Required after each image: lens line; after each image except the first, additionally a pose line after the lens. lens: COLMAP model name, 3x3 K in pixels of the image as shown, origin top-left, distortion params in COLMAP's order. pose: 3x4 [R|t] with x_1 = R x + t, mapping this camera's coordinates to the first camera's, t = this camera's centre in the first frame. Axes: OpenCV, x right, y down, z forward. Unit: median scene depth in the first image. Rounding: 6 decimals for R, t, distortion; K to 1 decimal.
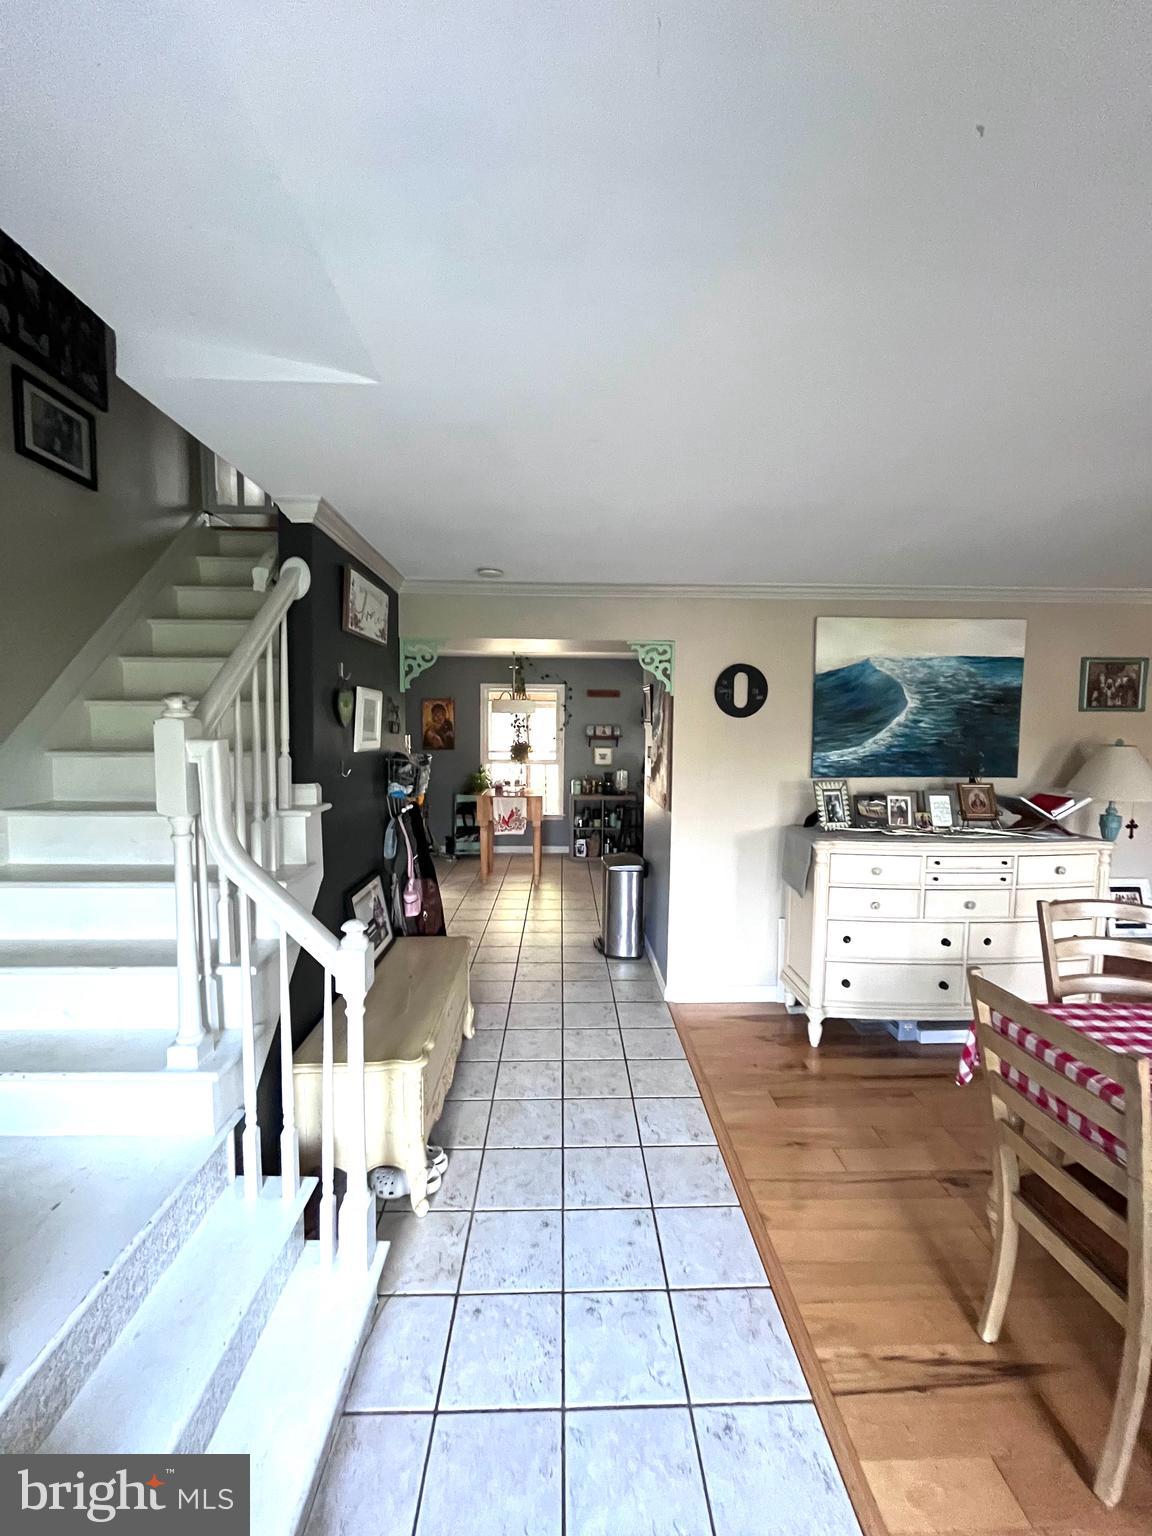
lens RADIAL K [[618.7, 0, 576.0], [0, 618.7, 768.0], [0, 0, 1]] dist [-0.003429, -0.000482]
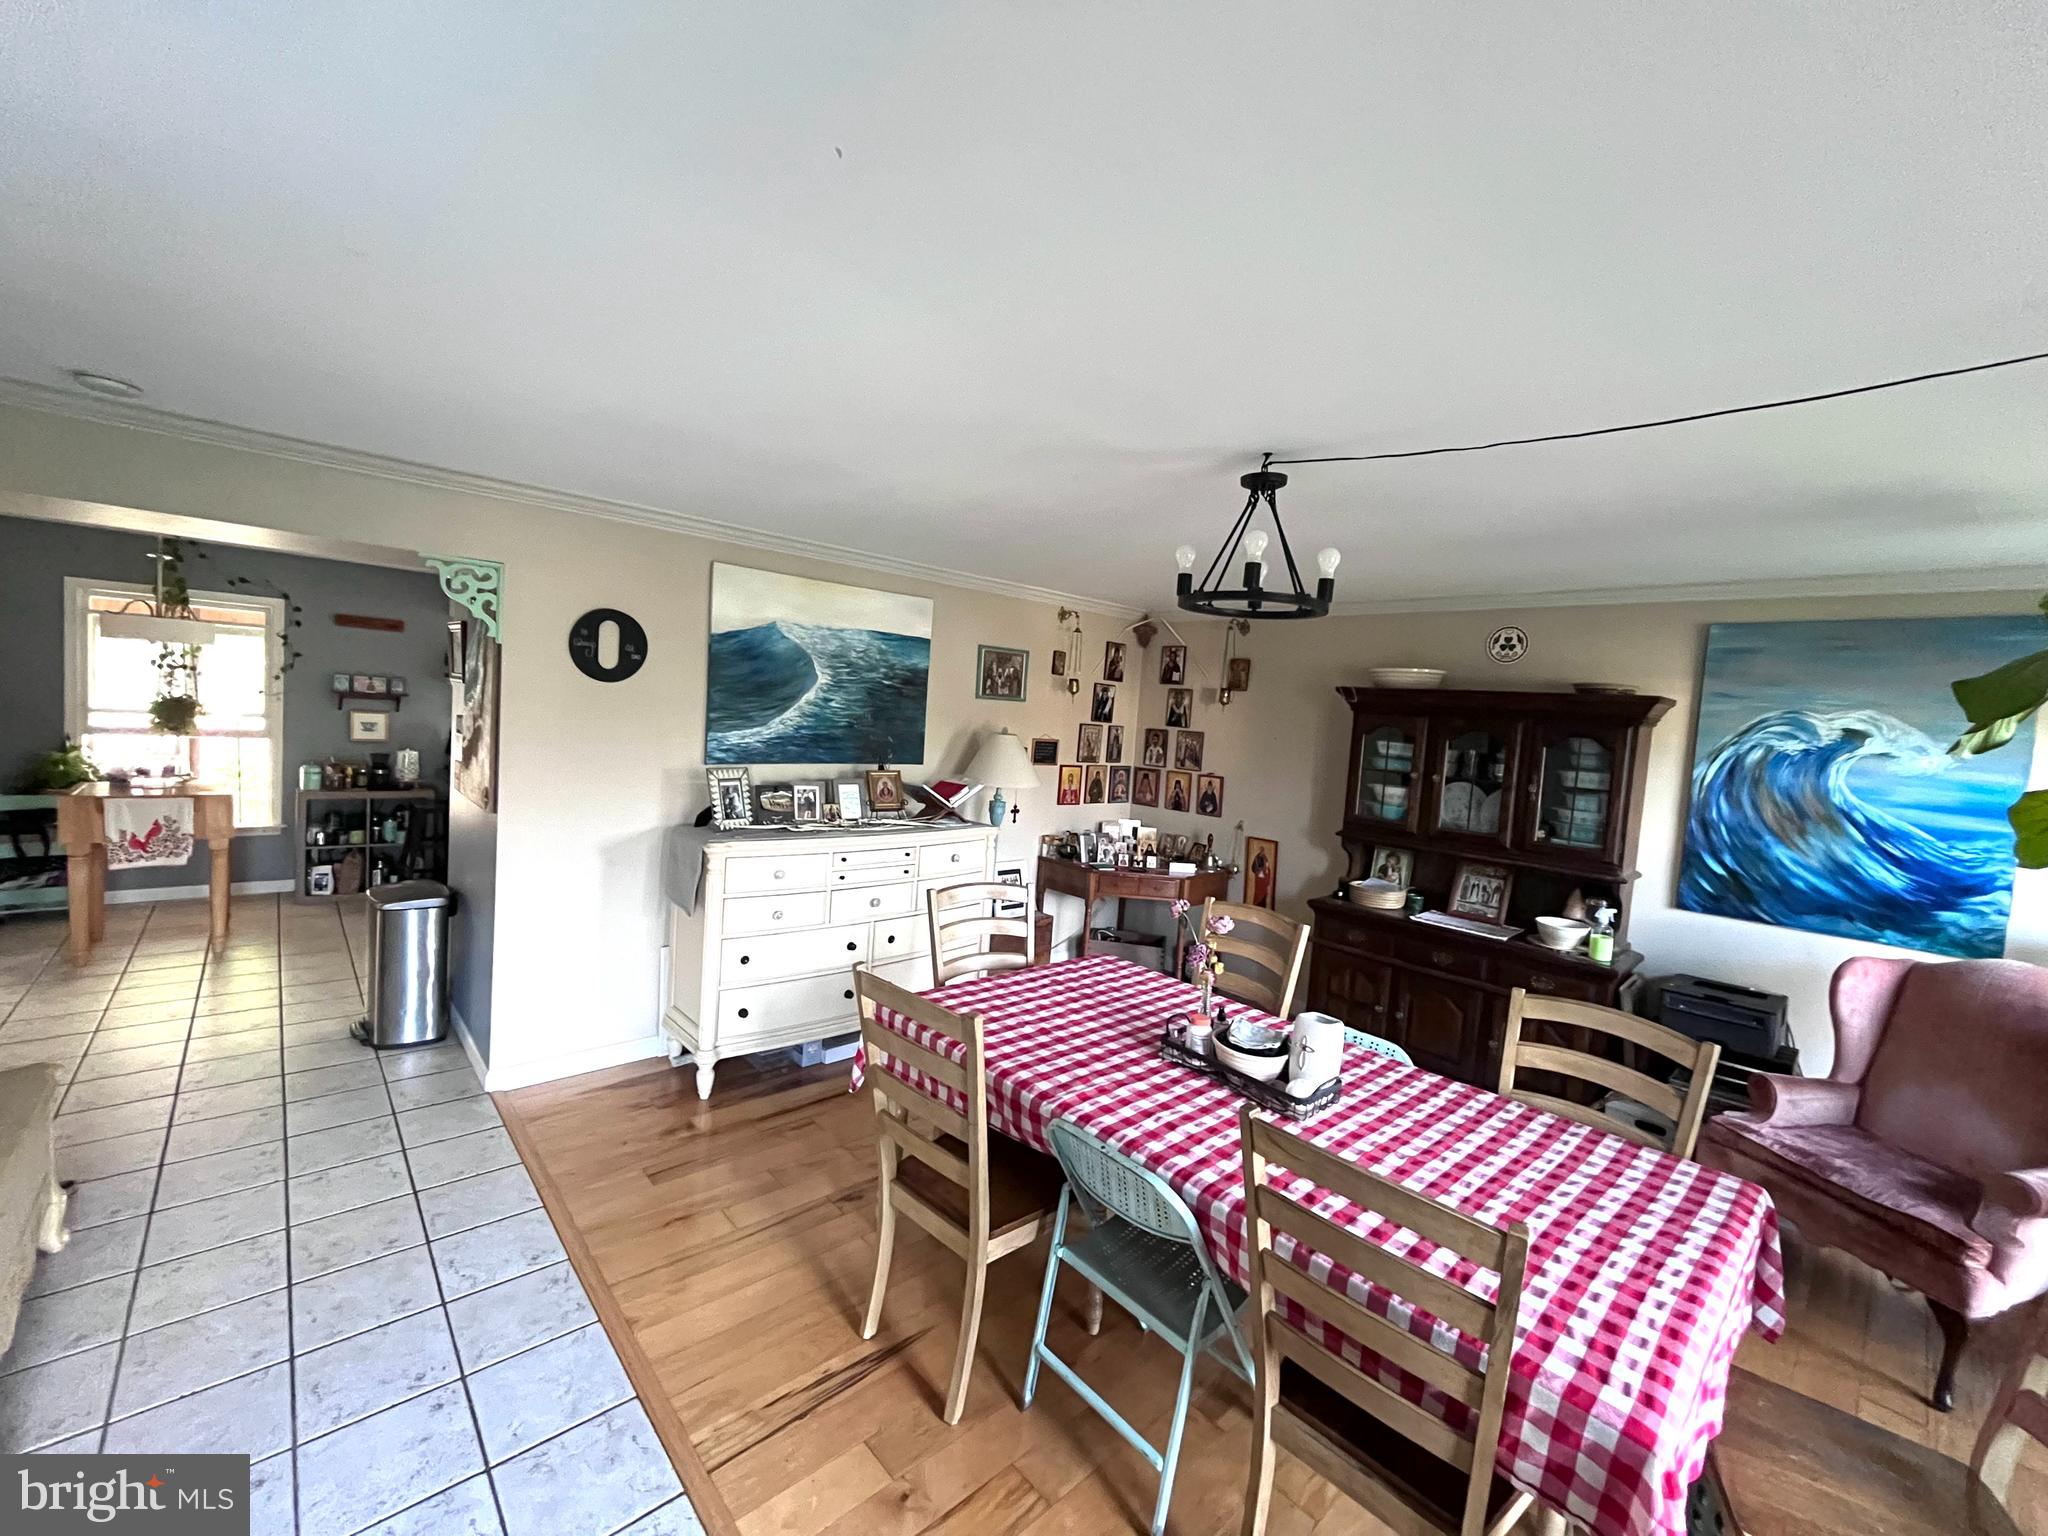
lens RADIAL K [[824.9, 0, 1022.7], [0, 824.9, 765.8], [0, 0, 1]] dist [-0.003429, -0.000482]
pose [[0.754257, 0.000147, 0.656579, -0.005409], [-0.014125, 0.999772, 0.016002, -0.005006], [-0.656427, -0.021344, 0.754088, -0.062640]]
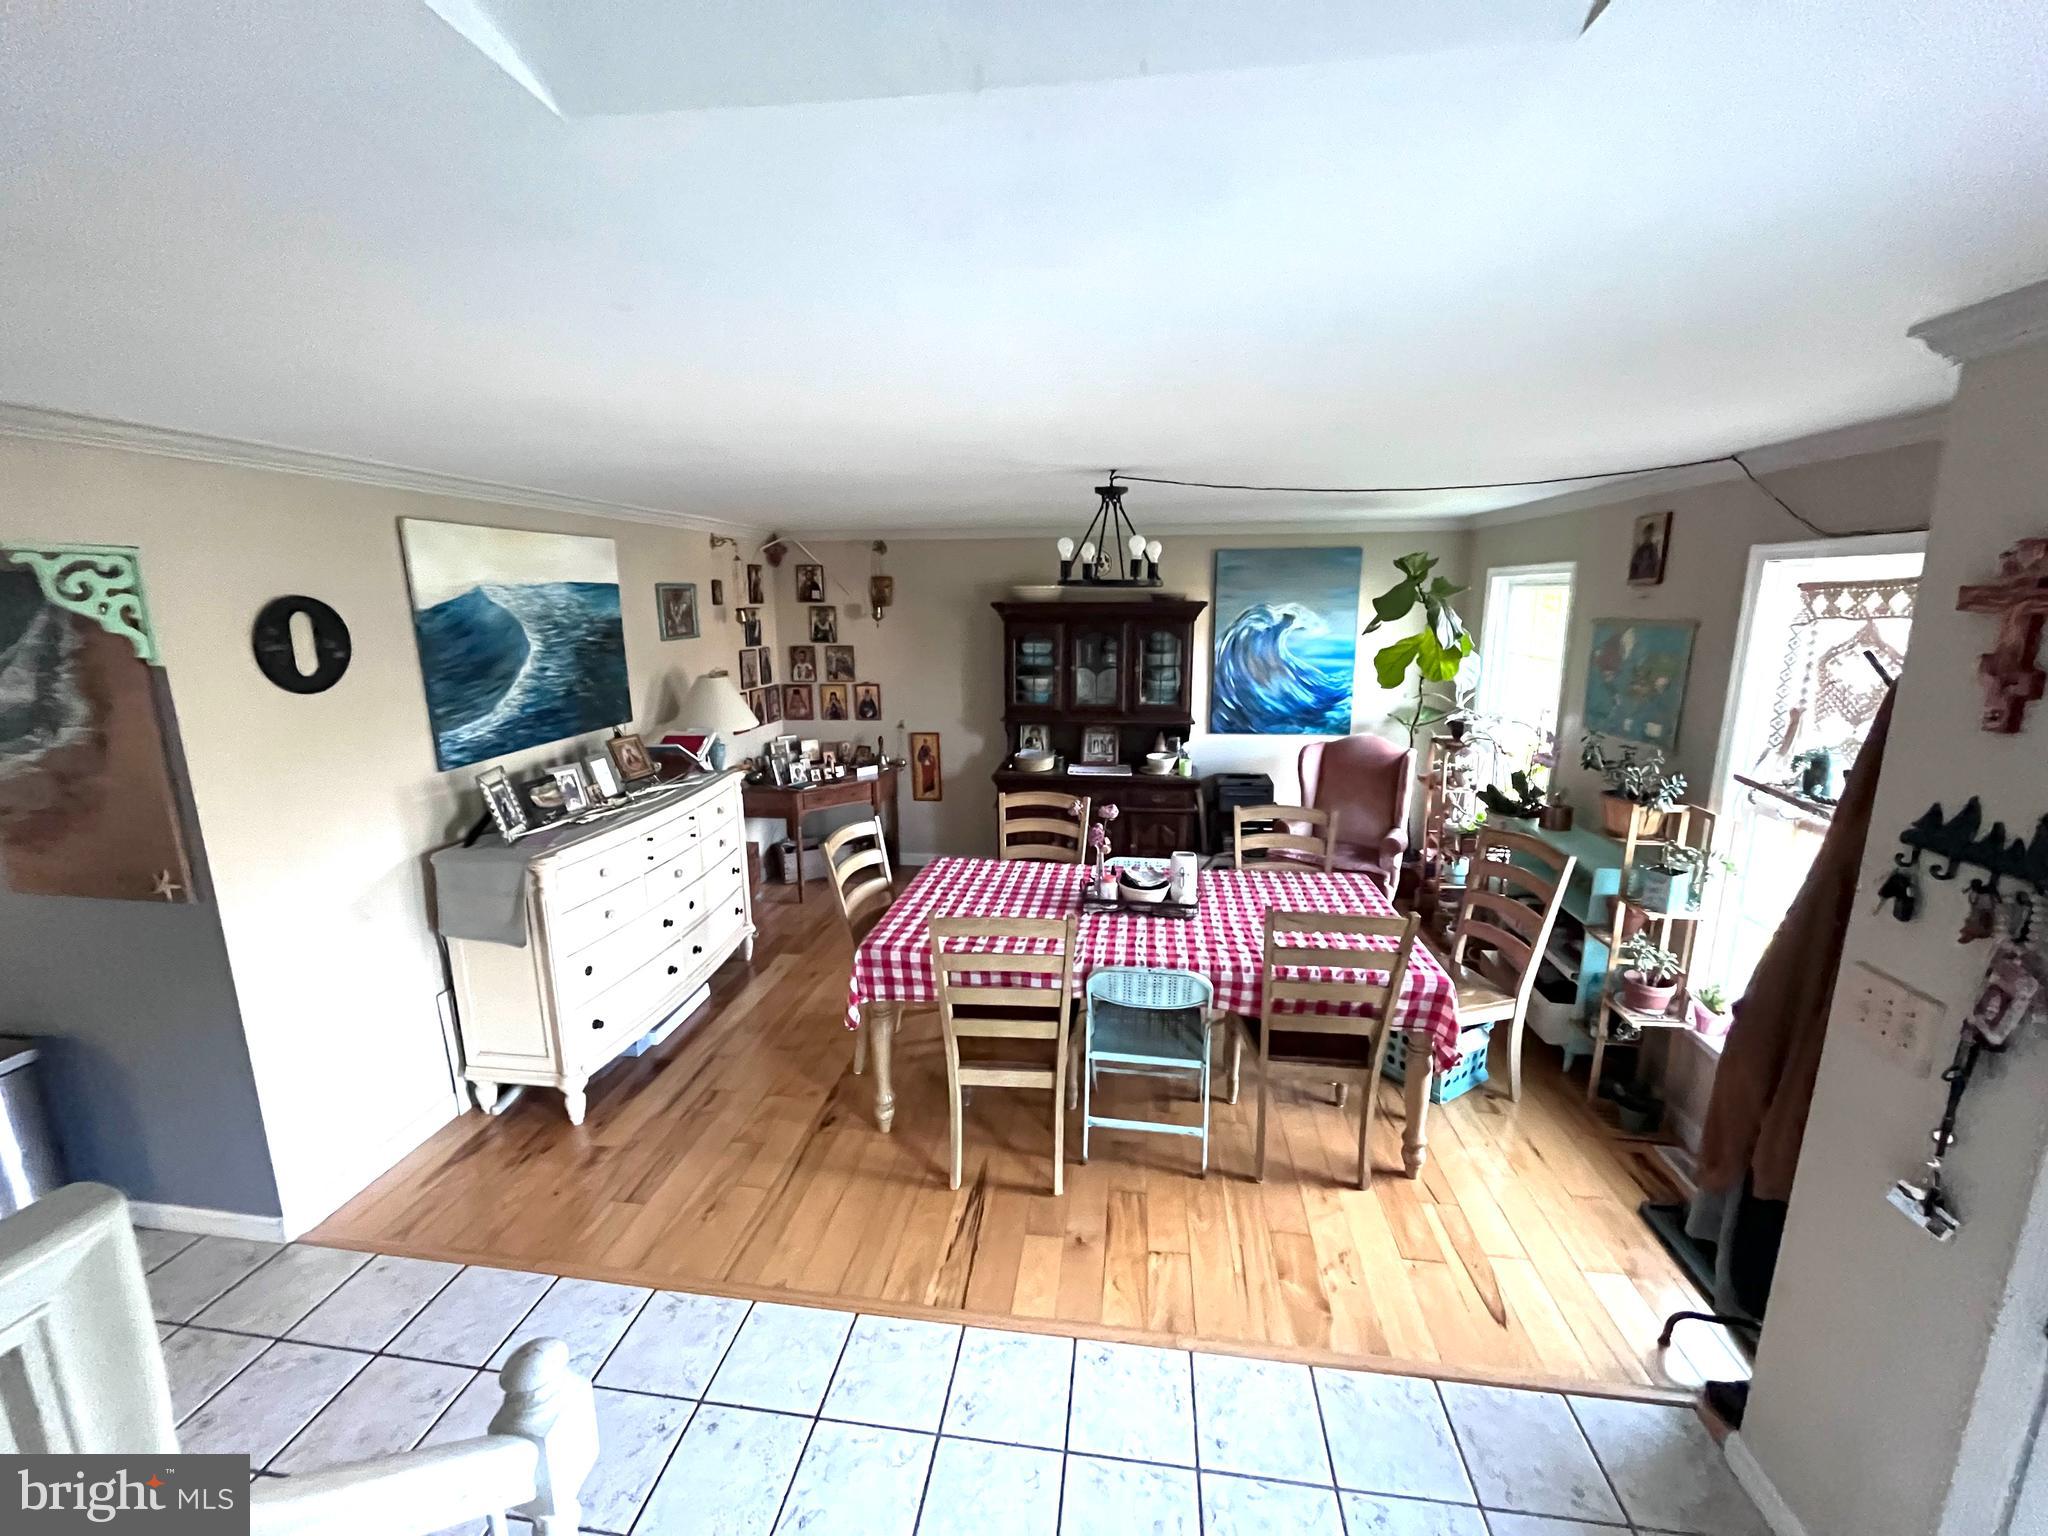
lens RADIAL K [[824.9, 0, 1022.7], [0, 824.9, 765.8], [0, 0, 1]] dist [-0.003429, -0.000482]
pose [[0.161173, -0.209706, 0.964389, -0.359048], [0.082296, 0.976617, 0.198612, -0.113706], [-0.983489, 0.047355, 0.174662, 0.253194]]
